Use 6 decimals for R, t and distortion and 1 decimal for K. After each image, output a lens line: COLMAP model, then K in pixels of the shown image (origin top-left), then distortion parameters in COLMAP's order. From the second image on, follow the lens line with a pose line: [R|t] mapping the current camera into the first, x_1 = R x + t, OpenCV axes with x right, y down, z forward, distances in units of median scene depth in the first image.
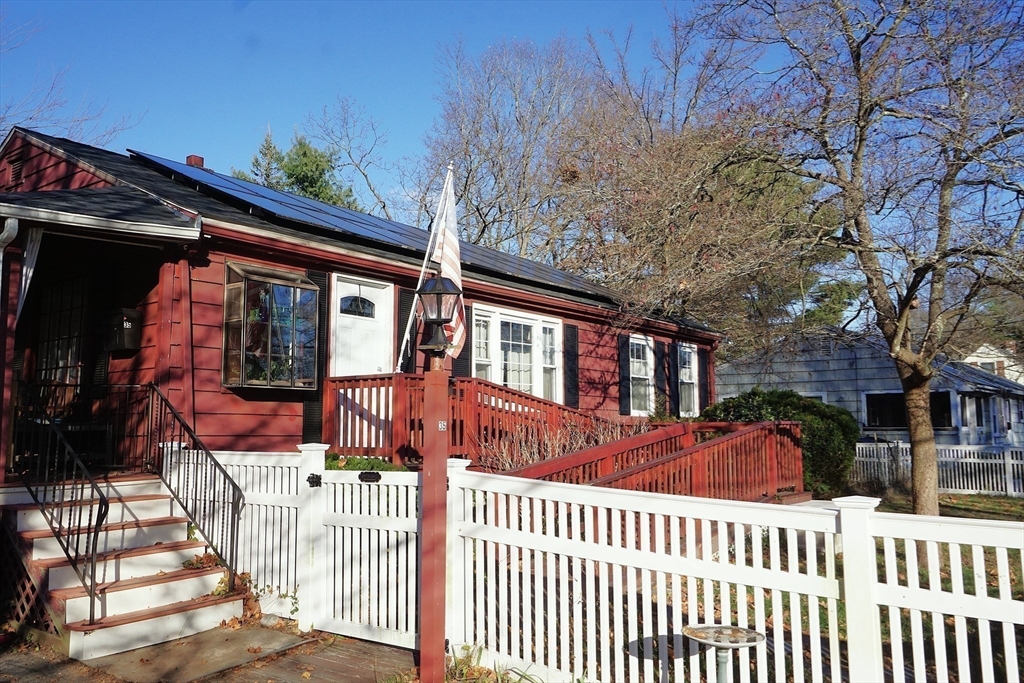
lens RADIAL K [[885.1, 0, 518.4], [0, 885.1, 324.8], [0, 0, 1]] dist [0.024603, 0.035645]
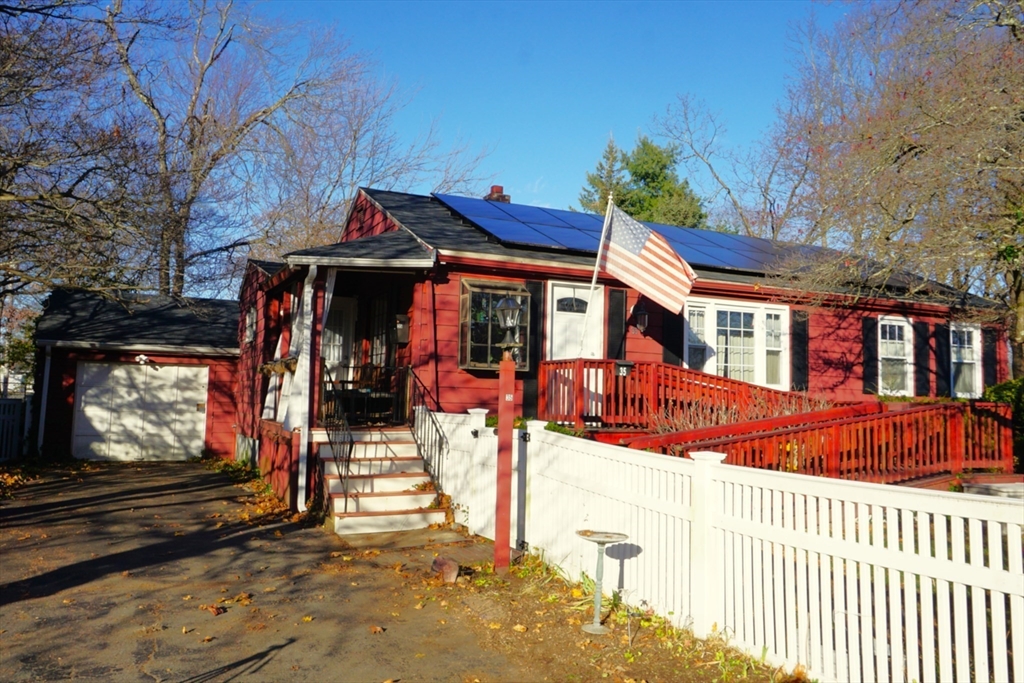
lens RADIAL K [[885.1, 0, 519.2], [0, 885.1, 335.4], [0, 0, 1]] dist [0.024603, 0.035645]
pose [[0.889425, -0.013104, -0.456894, 0.276608], [0.032075, 0.998914, 0.033790, -0.019024], [0.455955, -0.044708, 0.888879, -0.143917]]
